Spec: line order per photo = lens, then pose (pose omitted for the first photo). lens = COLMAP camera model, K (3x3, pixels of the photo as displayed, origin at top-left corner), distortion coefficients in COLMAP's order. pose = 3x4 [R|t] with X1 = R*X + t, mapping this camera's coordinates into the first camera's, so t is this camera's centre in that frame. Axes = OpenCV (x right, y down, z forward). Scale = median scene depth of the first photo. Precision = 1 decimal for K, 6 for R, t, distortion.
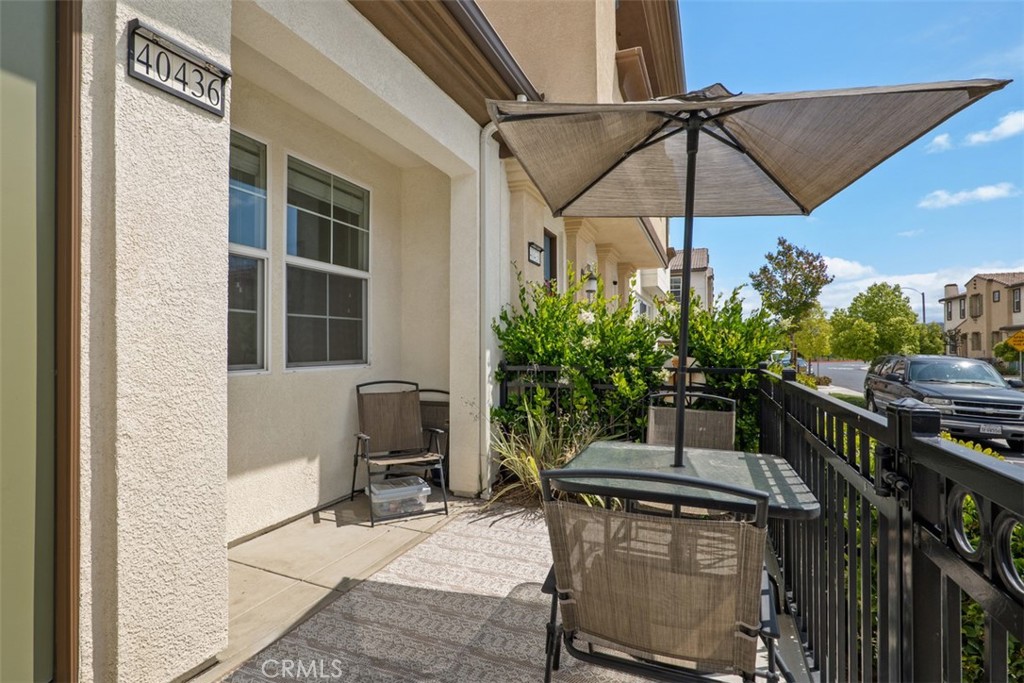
lens RADIAL K [[516.3, 0, 512.0], [0, 516.3, 341.5], [0, 0, 1]] dist [-0.002105, -0.000134]
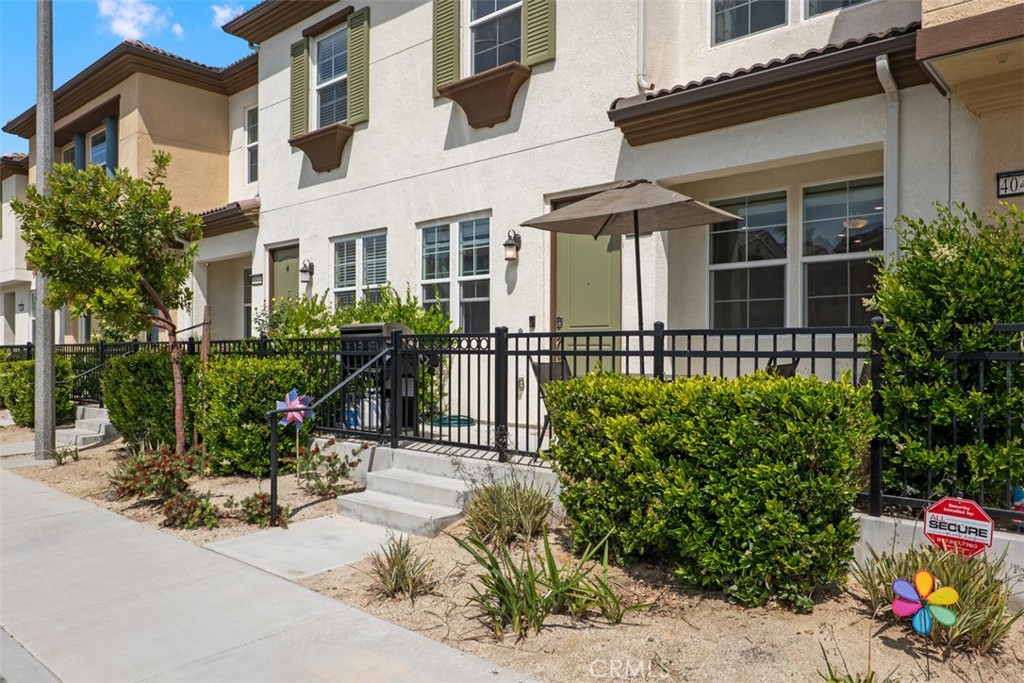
lens RADIAL K [[719.1, 0, 512.0], [0, 719.1, 341.5], [0, 0, 1]] dist [0.004064, 0.001361]
pose [[-0.347347, 0.002284, -0.937734, 1.773929], [0.011585, 0.999931, -0.001856, 0.069540], [0.937665, -0.011508, -0.347349, 0.925697]]
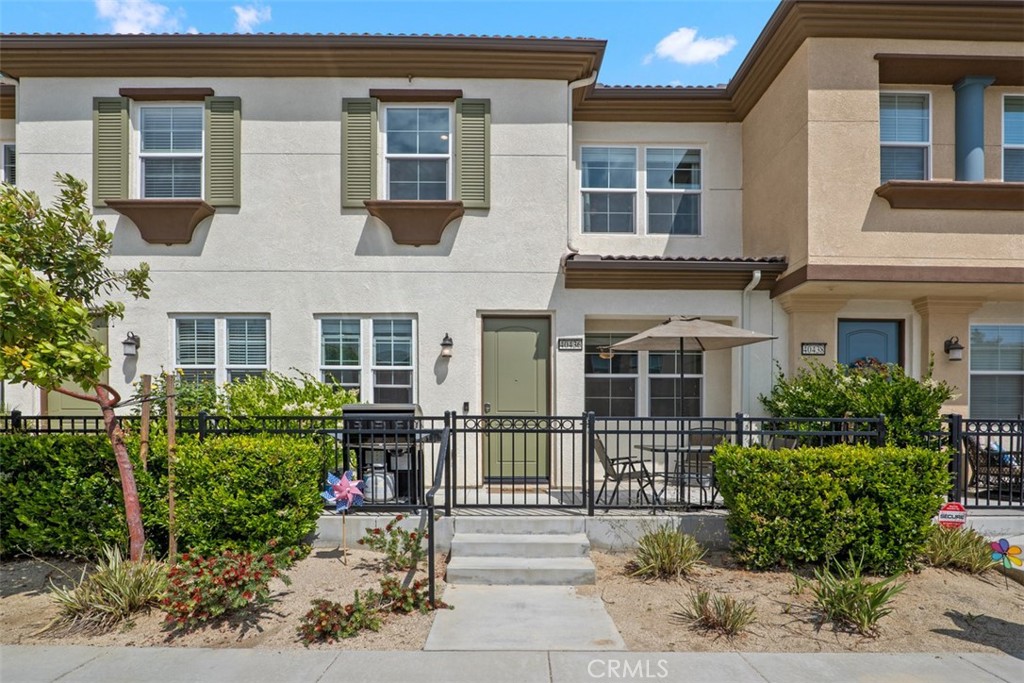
lens RADIAL K [[449.1, 0, 513.2], [0, 449.1, 427.6], [0, 0, 1]] dist [-0.012660, 0.000450]
pose [[0.363207, 0.007842, -0.931676, 1.350589], [-0.001074, 0.999967, 0.007998, 0.073755], [0.931708, -0.001905, 0.363203, -0.406994]]
